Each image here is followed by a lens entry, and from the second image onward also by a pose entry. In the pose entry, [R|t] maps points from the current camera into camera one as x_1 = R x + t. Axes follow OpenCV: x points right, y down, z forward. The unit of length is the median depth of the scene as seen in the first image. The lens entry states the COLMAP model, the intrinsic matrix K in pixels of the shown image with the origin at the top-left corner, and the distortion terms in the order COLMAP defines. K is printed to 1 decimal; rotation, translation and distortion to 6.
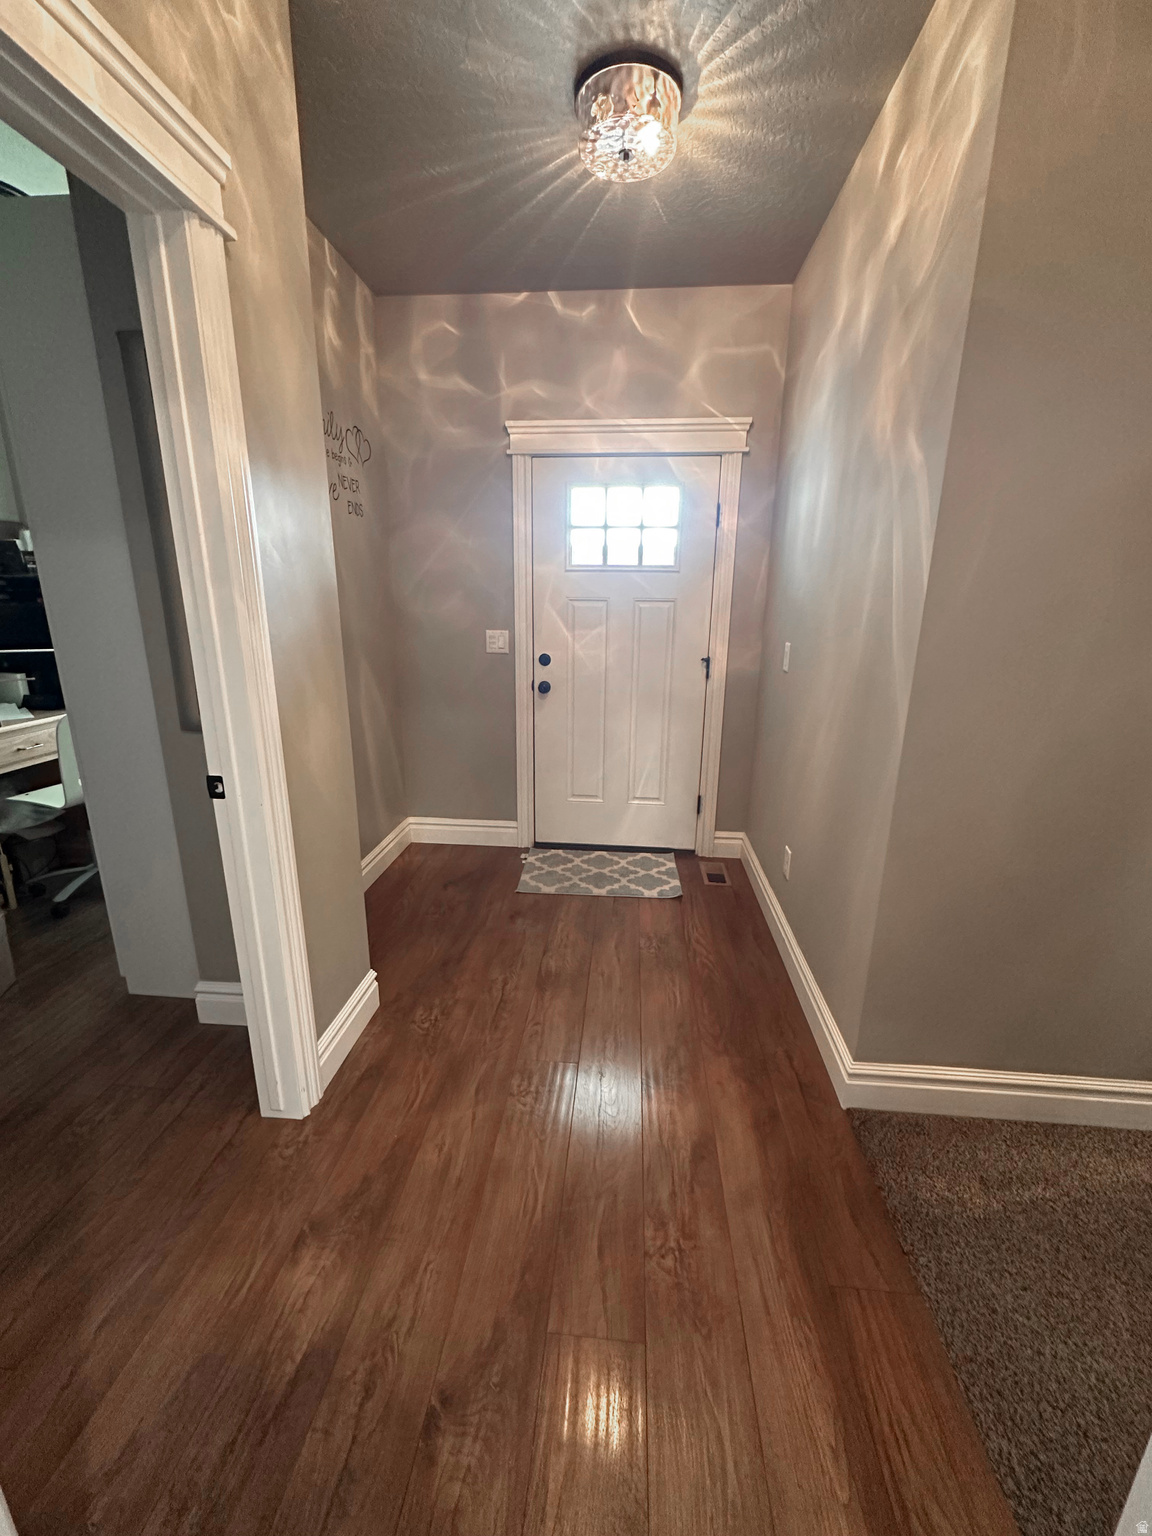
lens RADIAL K [[622.6, 0, 577.2], [0, 622.6, 768.8], [0, 0, 1]] dist [0.000138, 0.000025]
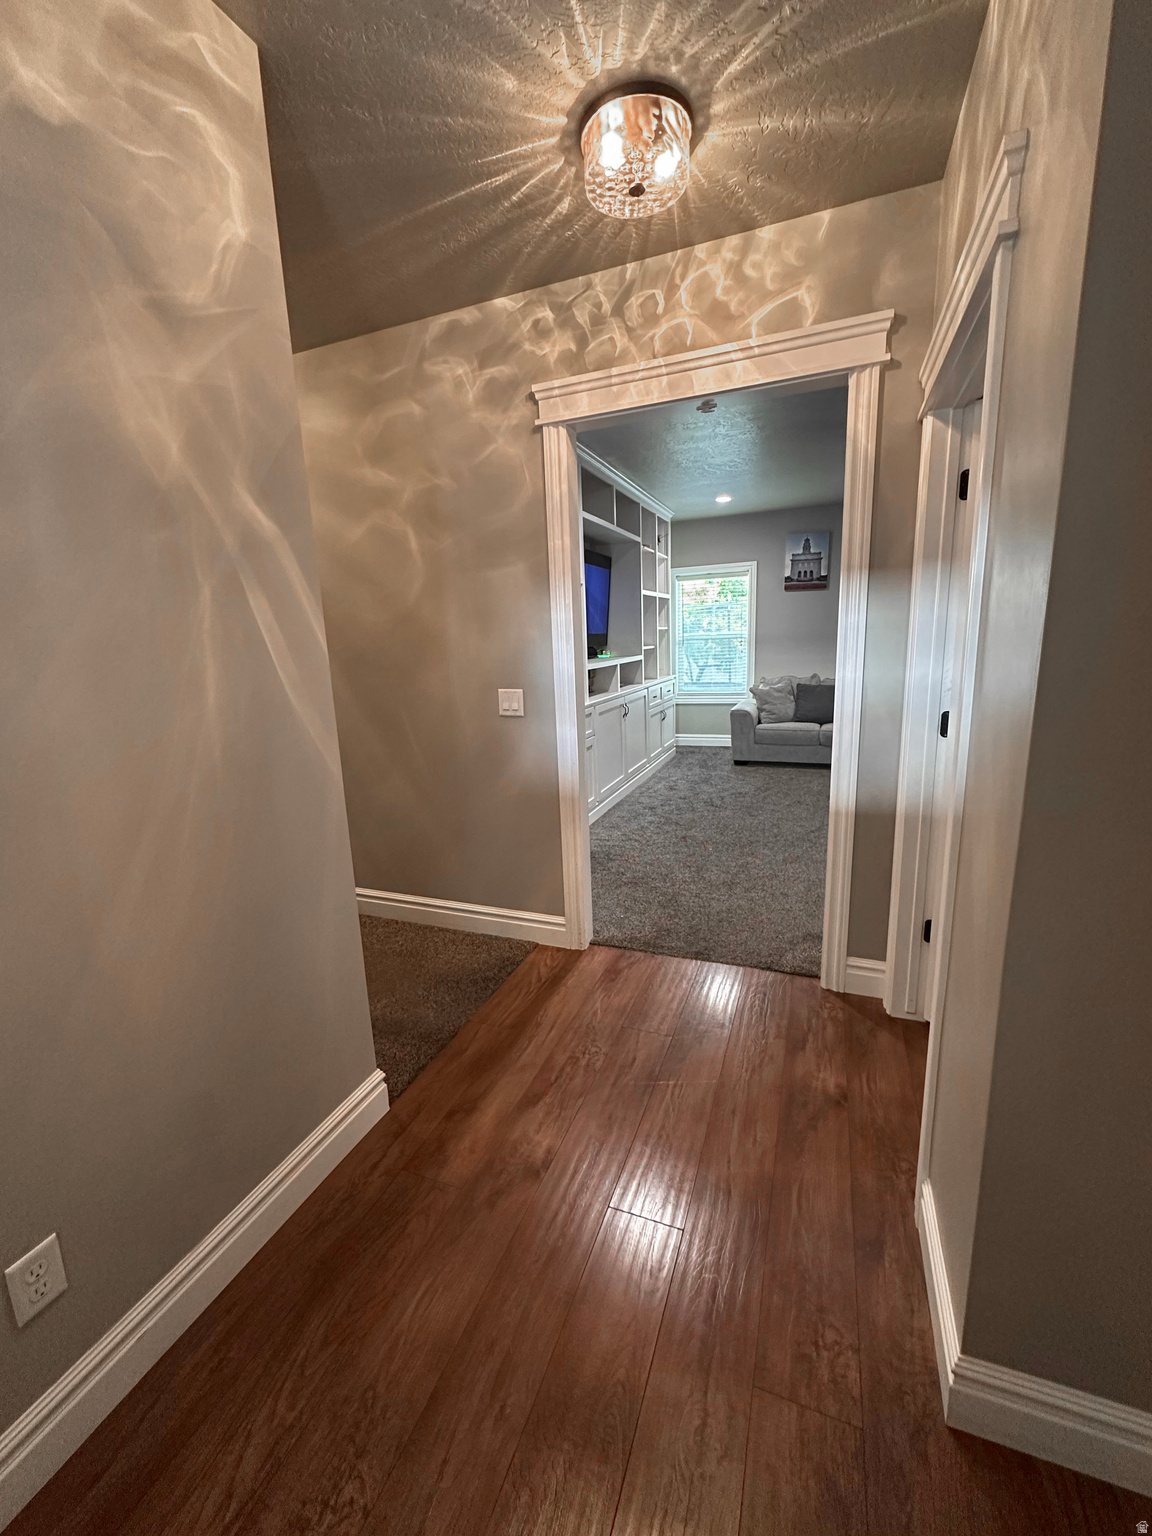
lens RADIAL K [[622.6, 0, 577.4], [0, 622.6, 767.0], [0, 0, 1]] dist [0.000138, 0.000025]
pose [[-0.959848, -0.038176, 0.277911, -0.209872], [0.093349, 0.890766, 0.444773, -0.529027], [-0.264533, 0.452857, -0.851436, 1.829006]]
